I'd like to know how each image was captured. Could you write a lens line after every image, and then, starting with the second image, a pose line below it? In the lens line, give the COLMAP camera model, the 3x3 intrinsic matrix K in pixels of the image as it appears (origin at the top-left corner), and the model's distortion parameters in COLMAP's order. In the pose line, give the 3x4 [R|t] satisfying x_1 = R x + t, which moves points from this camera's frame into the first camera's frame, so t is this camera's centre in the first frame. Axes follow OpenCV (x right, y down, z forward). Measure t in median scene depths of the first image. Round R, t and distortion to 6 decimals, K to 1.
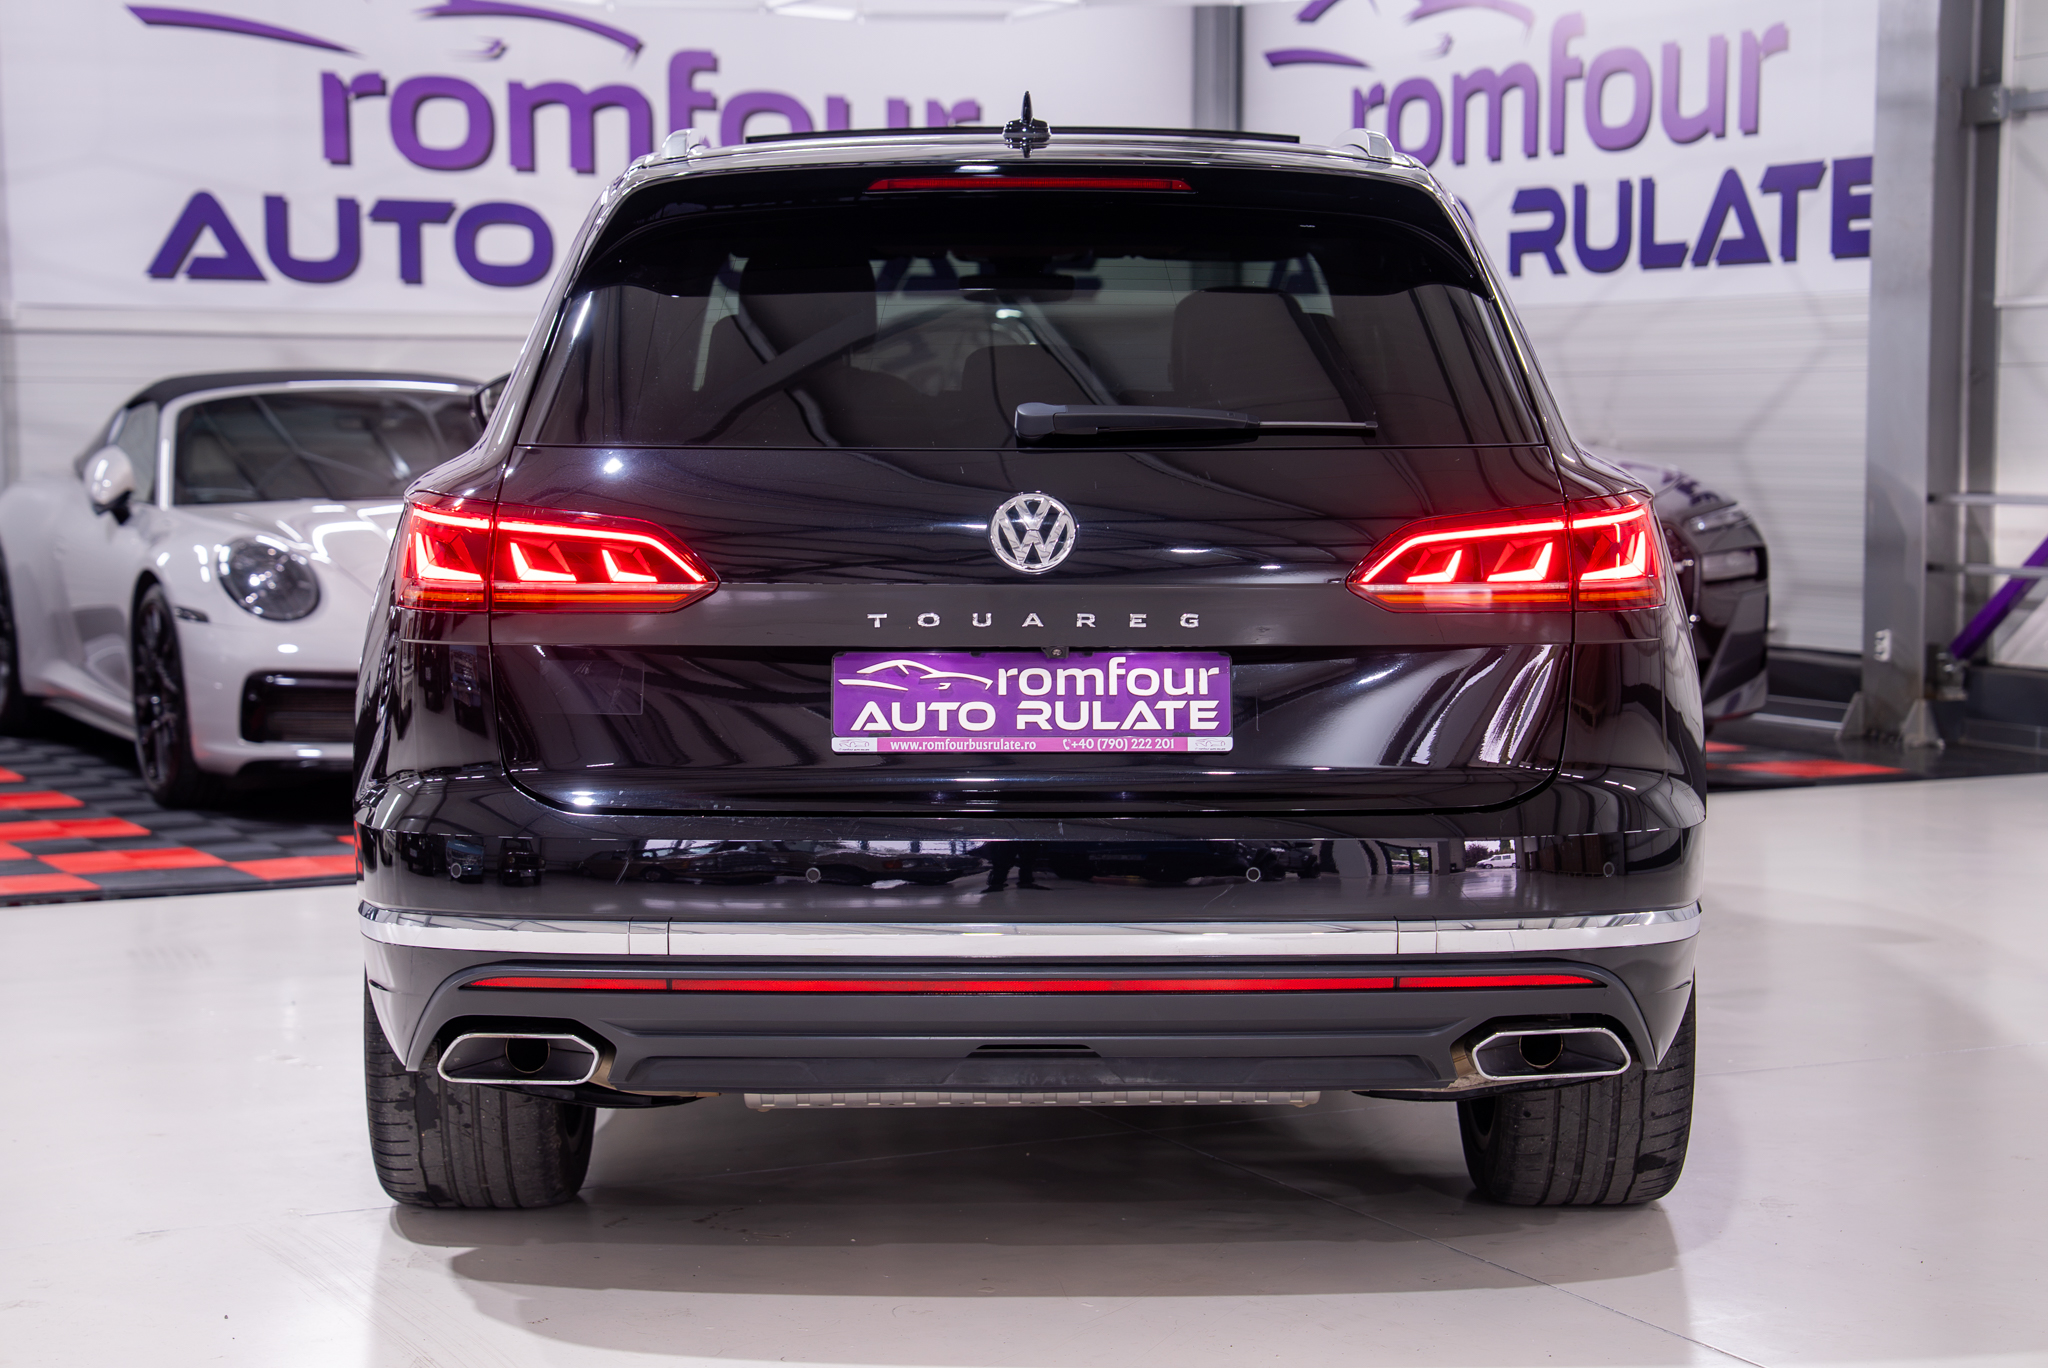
lens RADIAL K [[3588.5, 0, 1048.1], [0, 3588.5, 613.8], [0, 0, 1]] dist [0.359279, 0.000000]
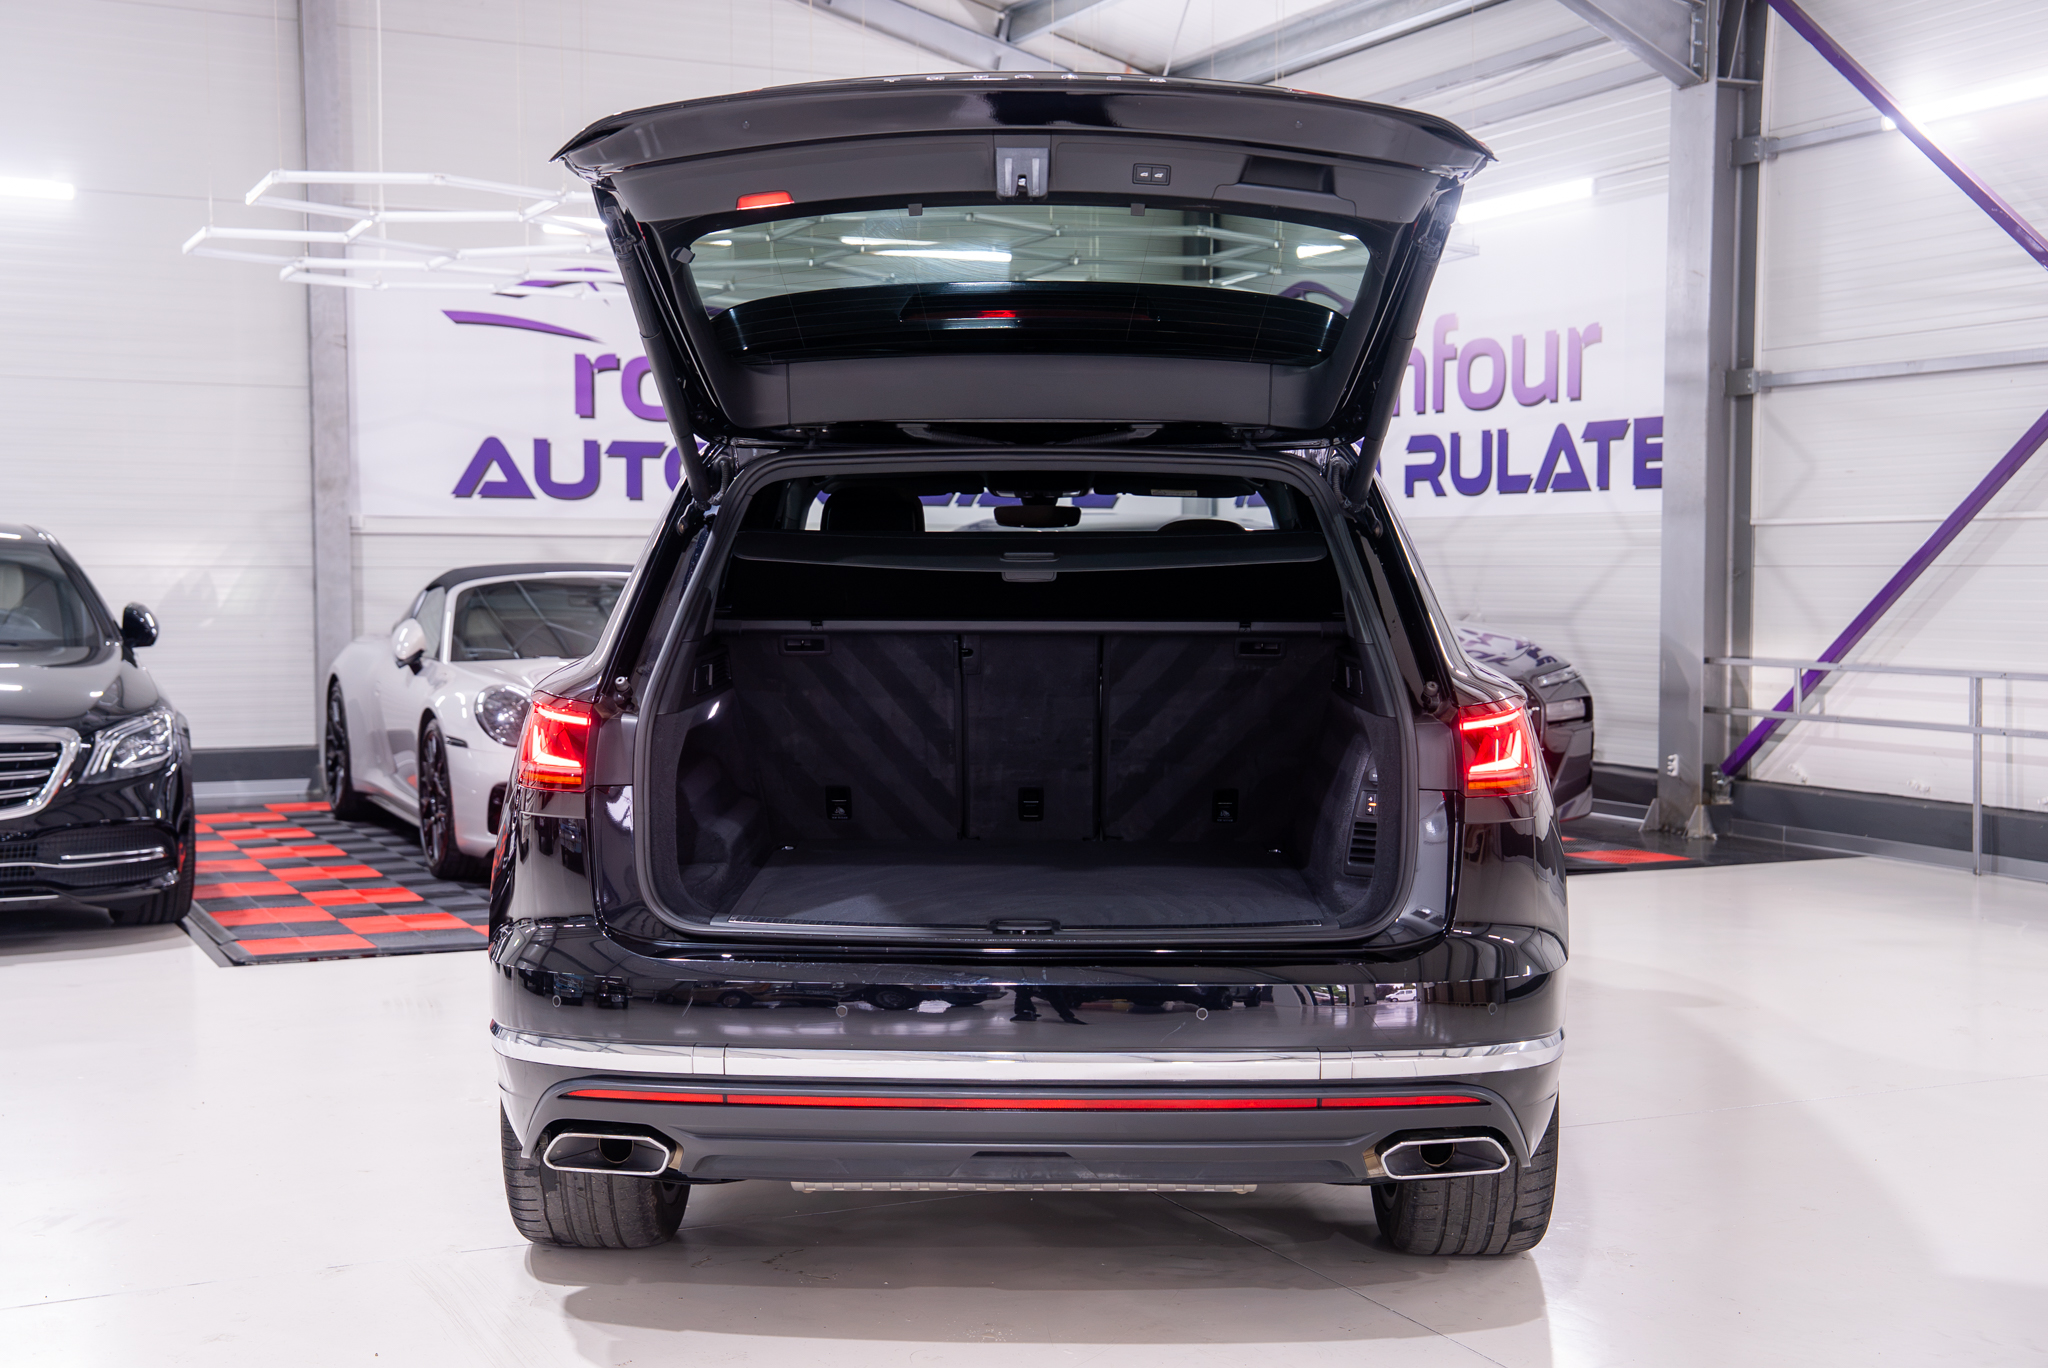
lens RADIAL K [[2477.2, 0, 1024.3], [0, 2477.2, 647.3], [0, 0, 1]] dist [0.206757, 0.000000]
pose [[0.999680, 0.006457, -0.024478, 0.003695], [-0.007188, 0.999527, -0.029890, -0.005788], [0.024274, 0.030057, 0.999253, 0.033114]]
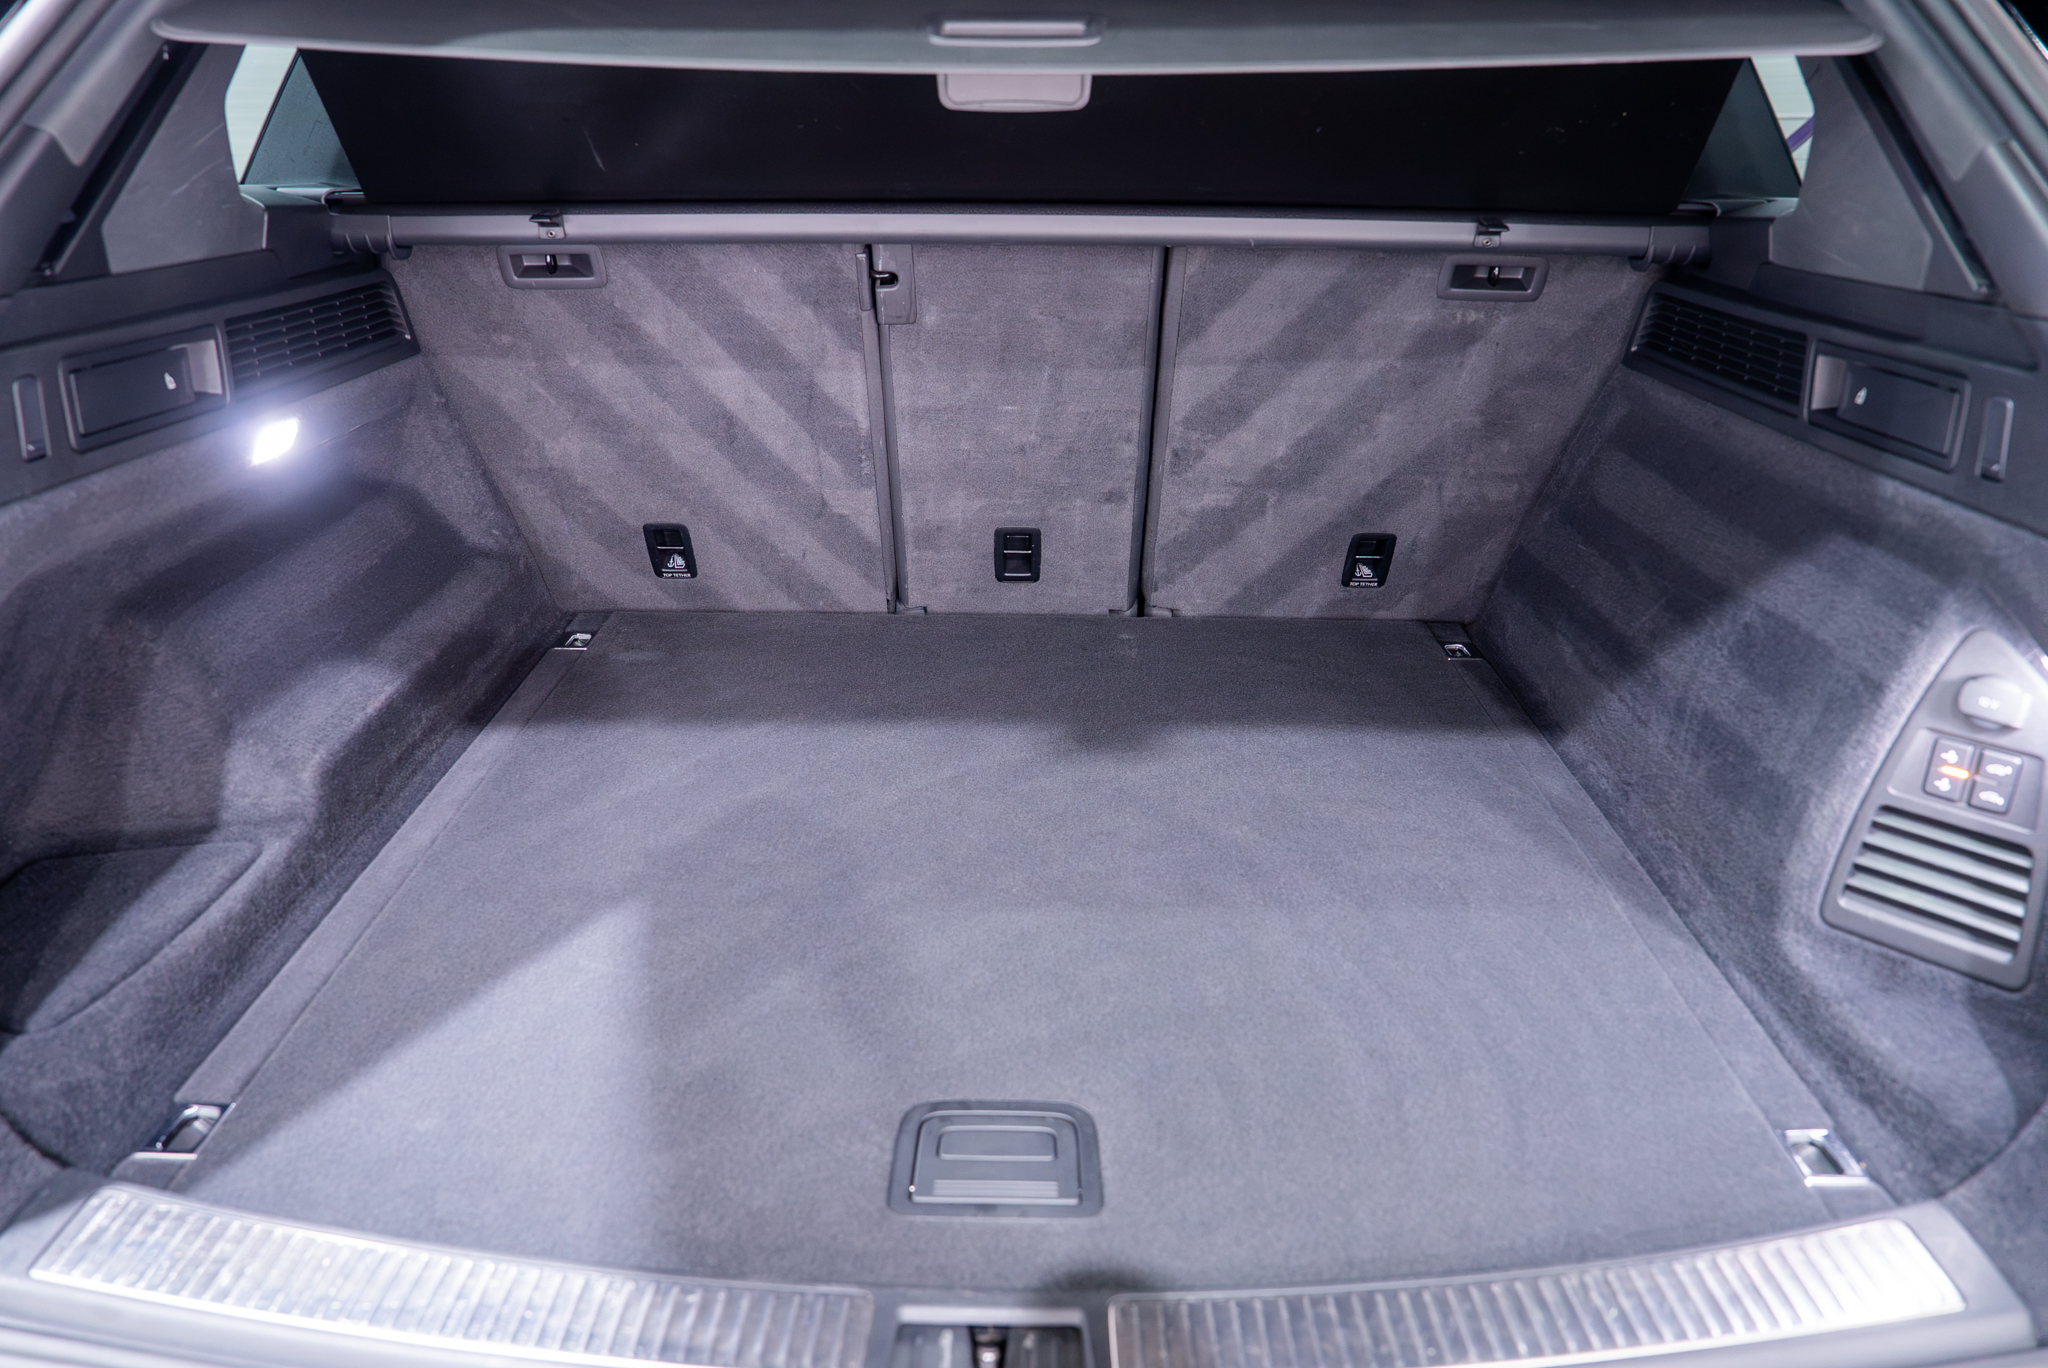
lens RADIAL K [[1508.6, 0, 1017.6], [0, 1508.6, 693.3], [0, 0, 1]] dist [-0.101058, 0.065929]
pose [[0.999622, 0.017339, -0.021324, 0.001233], [-0.010605, 0.959131, 0.282765, -0.011486], [0.025355, -0.282432, 0.958952, 0.153233]]
